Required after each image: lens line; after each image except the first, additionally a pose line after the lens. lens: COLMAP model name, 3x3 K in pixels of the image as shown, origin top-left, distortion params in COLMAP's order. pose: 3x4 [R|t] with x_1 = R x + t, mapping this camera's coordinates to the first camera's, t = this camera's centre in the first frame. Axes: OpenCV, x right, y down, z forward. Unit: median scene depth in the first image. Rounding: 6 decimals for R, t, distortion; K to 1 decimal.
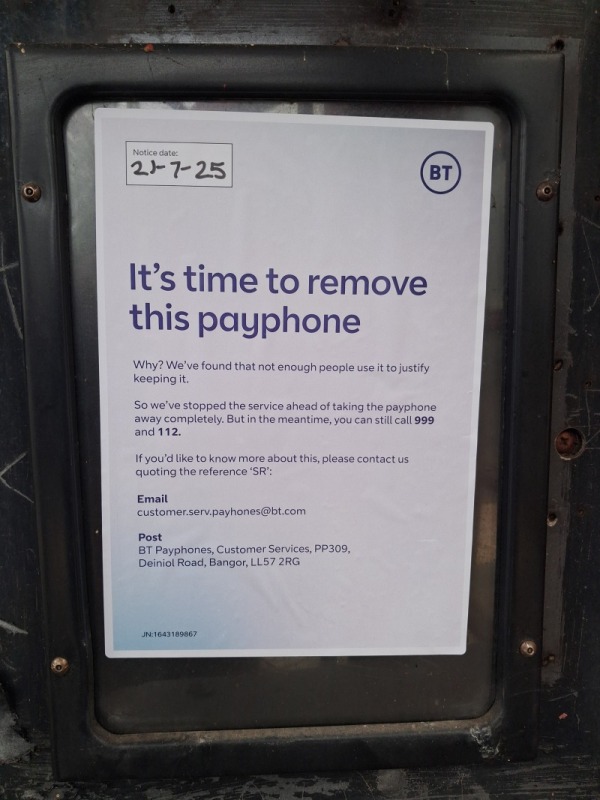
lens RADIAL K [[625.7, 0, 301.0], [0, 625.7, 400.4], [0, 0, 1]] dist [0.012044, 0.003951]
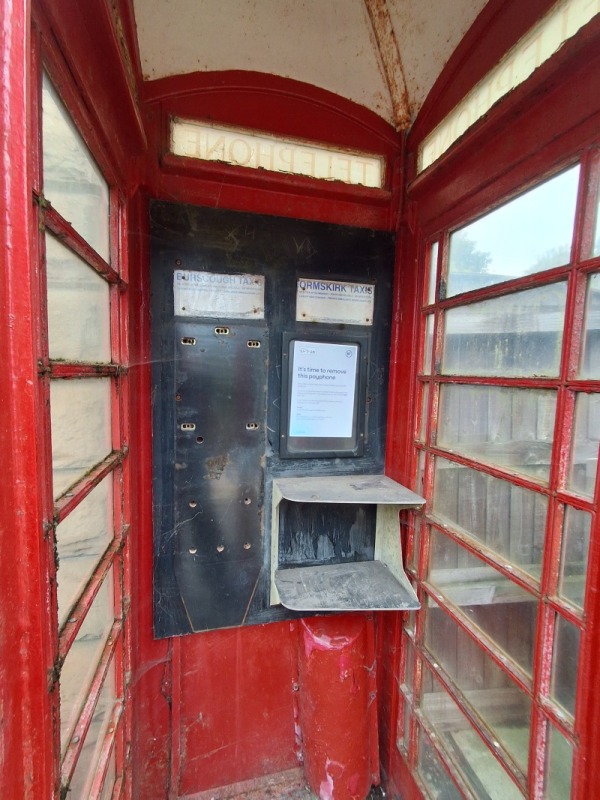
lens RADIAL K [[371.0, 0, 299.6], [0, 371.0, 400.3], [0, 0, 1]] dist [0.000236, 0.000001]
pose [[0.981272, 0.024188, 0.191101, -0.897375], [-0.015386, 0.998757, -0.047407, 0.257441], [-0.192010, 0.043579, 0.980425, -2.344559]]
